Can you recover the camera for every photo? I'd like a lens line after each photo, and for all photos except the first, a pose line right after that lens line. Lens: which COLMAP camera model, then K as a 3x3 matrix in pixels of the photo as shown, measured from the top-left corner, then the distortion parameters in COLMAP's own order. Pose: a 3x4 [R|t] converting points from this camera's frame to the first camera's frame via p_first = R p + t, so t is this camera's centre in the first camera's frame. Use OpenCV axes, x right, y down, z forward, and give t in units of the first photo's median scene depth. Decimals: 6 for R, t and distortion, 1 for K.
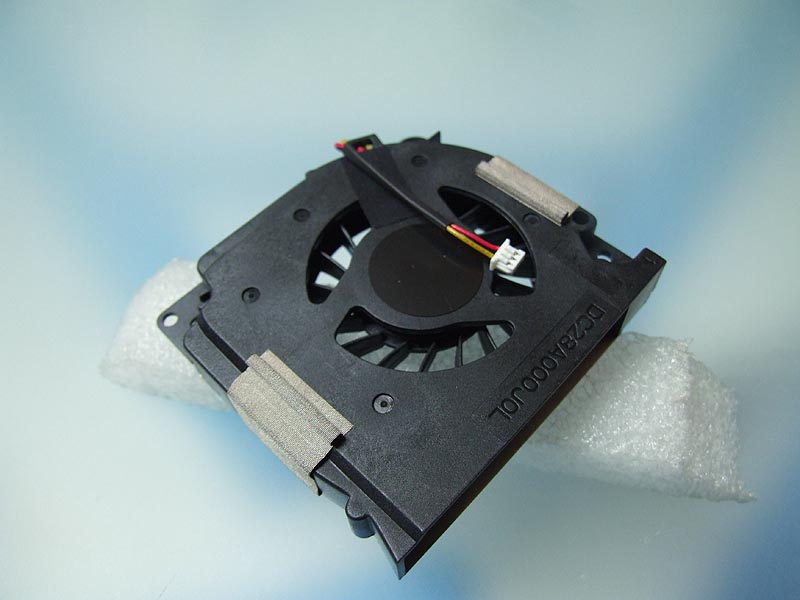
lens RADIAL K [[686.4, 0, 400.0], [0, 686.4, 300.0], [0, 0, 1]] dist [-0.134893, 0.008388]
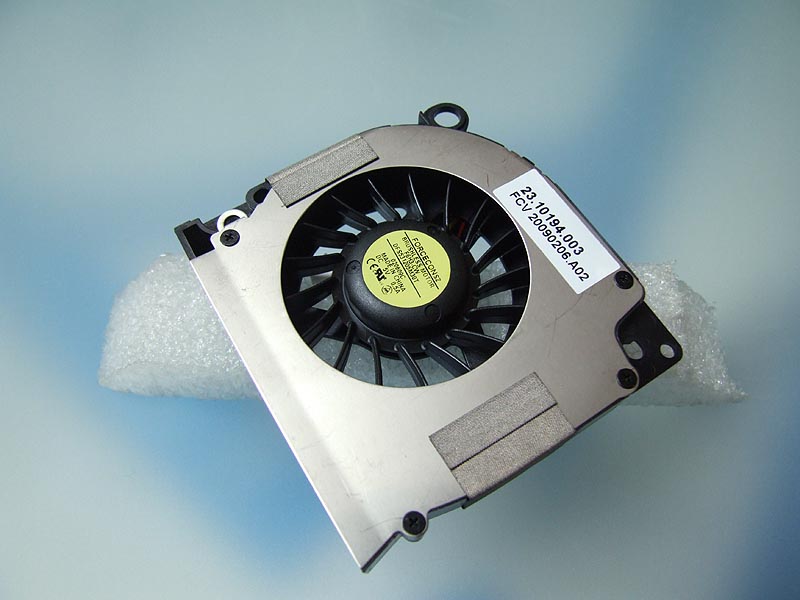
lens RADIAL K [[686.4, 0, 400.0], [0, 686.4, 300.0], [0, 0, 1]] dist [-0.134893, 0.008388]
pose [[0.979511, -0.144281, 0.140506, -0.168727], [0.139822, 0.989321, 0.041158, 0.014550], [-0.144943, -0.020668, 0.989224, -0.018944]]
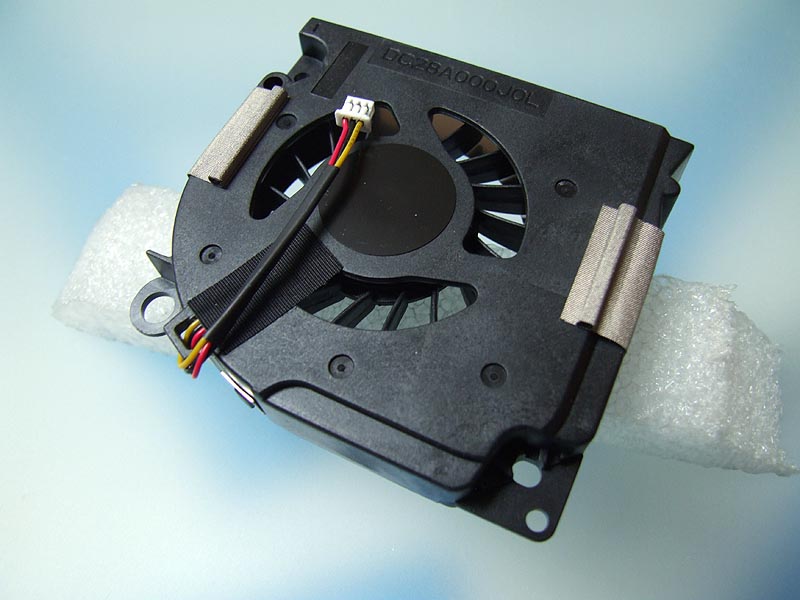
lens RADIAL K [[691.4, 0, 399.2], [0, 691.4, 289.8], [0, 0, 1]] dist [-0.141592, 0.011290]
pose [[0.999860, 0.014252, -0.008810, 0.018829], [-0.013537, 0.996983, 0.076437, 0.004916], [0.009873, -0.076307, 0.997035, 0.154426]]
